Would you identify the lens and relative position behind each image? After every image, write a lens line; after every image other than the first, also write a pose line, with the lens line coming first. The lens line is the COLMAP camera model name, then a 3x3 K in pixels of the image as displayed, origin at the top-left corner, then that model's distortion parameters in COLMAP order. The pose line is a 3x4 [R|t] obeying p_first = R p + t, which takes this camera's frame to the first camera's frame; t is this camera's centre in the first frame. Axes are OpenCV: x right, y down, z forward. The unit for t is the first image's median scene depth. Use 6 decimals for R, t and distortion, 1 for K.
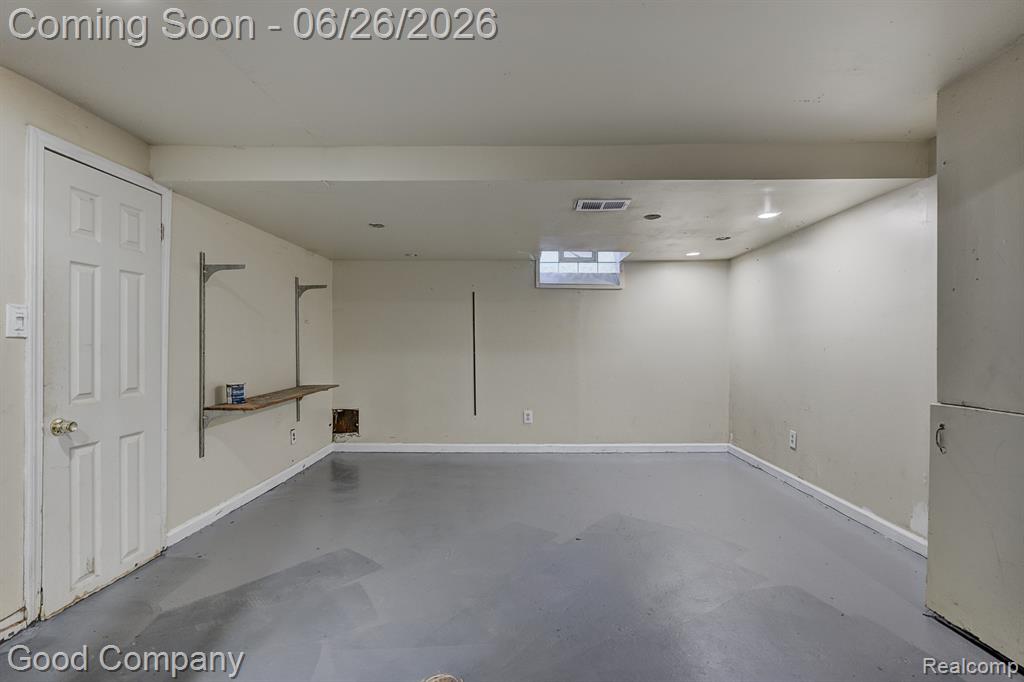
lens RADIAL K [[495.1, 0, 505.8], [0, 495.1, 342.8], [0, 0, 1]] dist [0.003505, 0.003111]
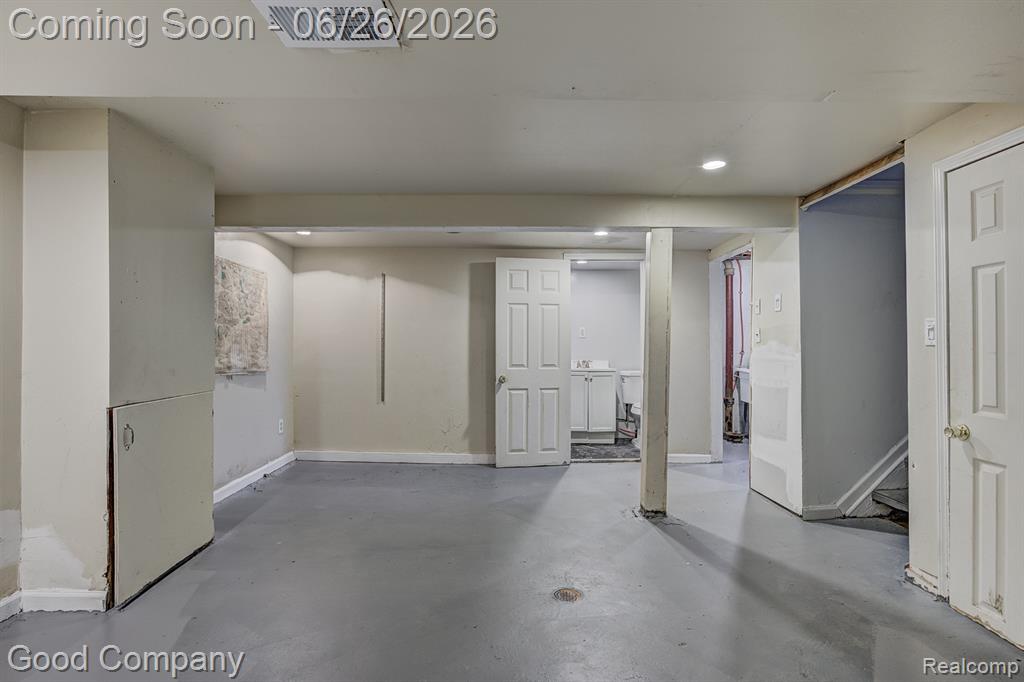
lens RADIAL K [[508.9, 0, 511.2], [0, 508.9, 345.1], [0, 0, 1]] dist [-0.015285, 0.000625]
pose [[-0.998337, -0.004585, -0.057464, 0.070719], [-0.004127, 0.999959, -0.008081, 0.000793], [0.057499, -0.007830, -0.998315, 1.538581]]
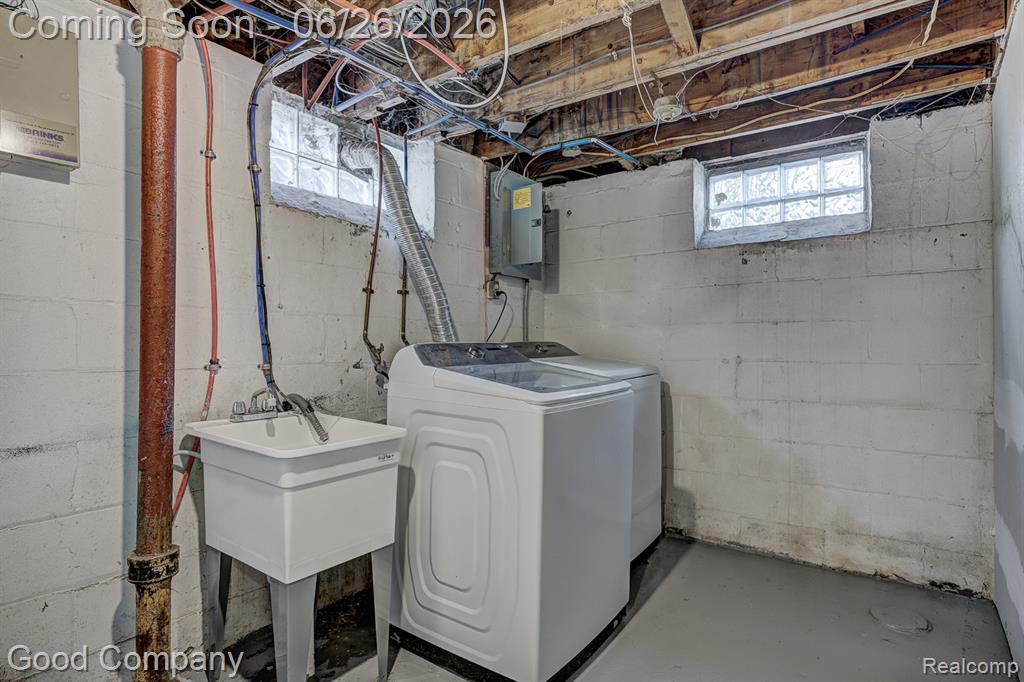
lens RADIAL K [[551.0, 0, 519.8], [0, 551.0, 340.6], [0, 0, 1]] dist [-0.014359, 0.001576]
pose [[-0.555769, -0.010392, -0.831272, -0.762441], [0.002530, 0.999896, -0.014191, -0.006760], [0.831333, -0.009990, -0.555685, -0.018075]]
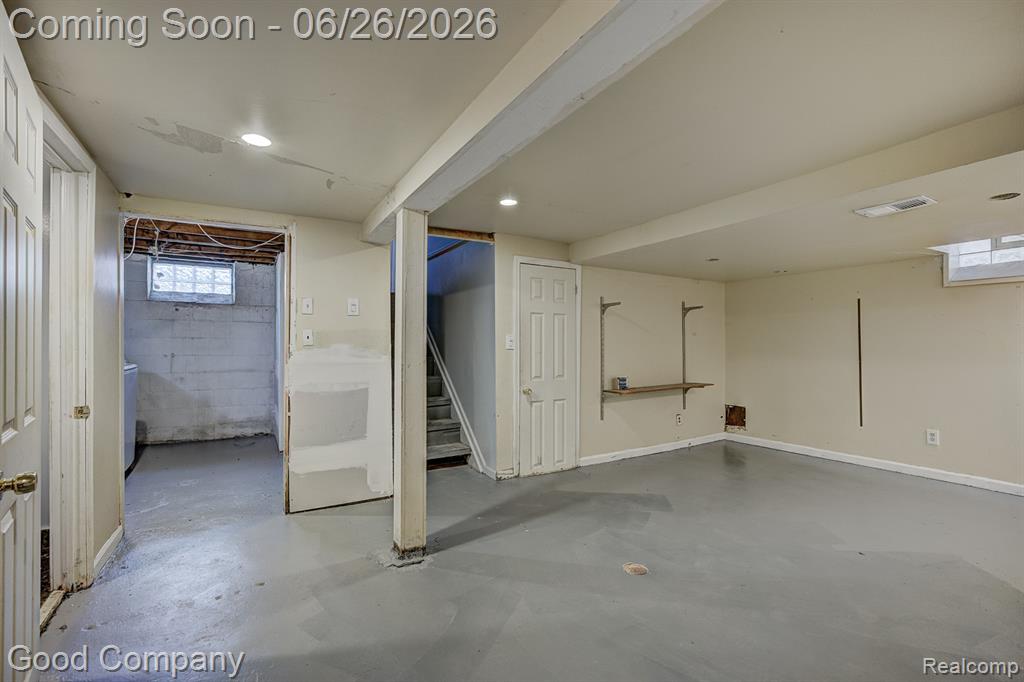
lens RADIAL K [[453.8, 0, 509.2], [0, 453.8, 345.4], [0, 0, 1]] dist [-0.003486, 0.000251]
pose [[0.532859, -0.003834, -0.846195, 0.563514], [0.001451, 0.999992, -0.003617, -0.015589], [0.846203, 0.000700, 0.532860, -0.082543]]
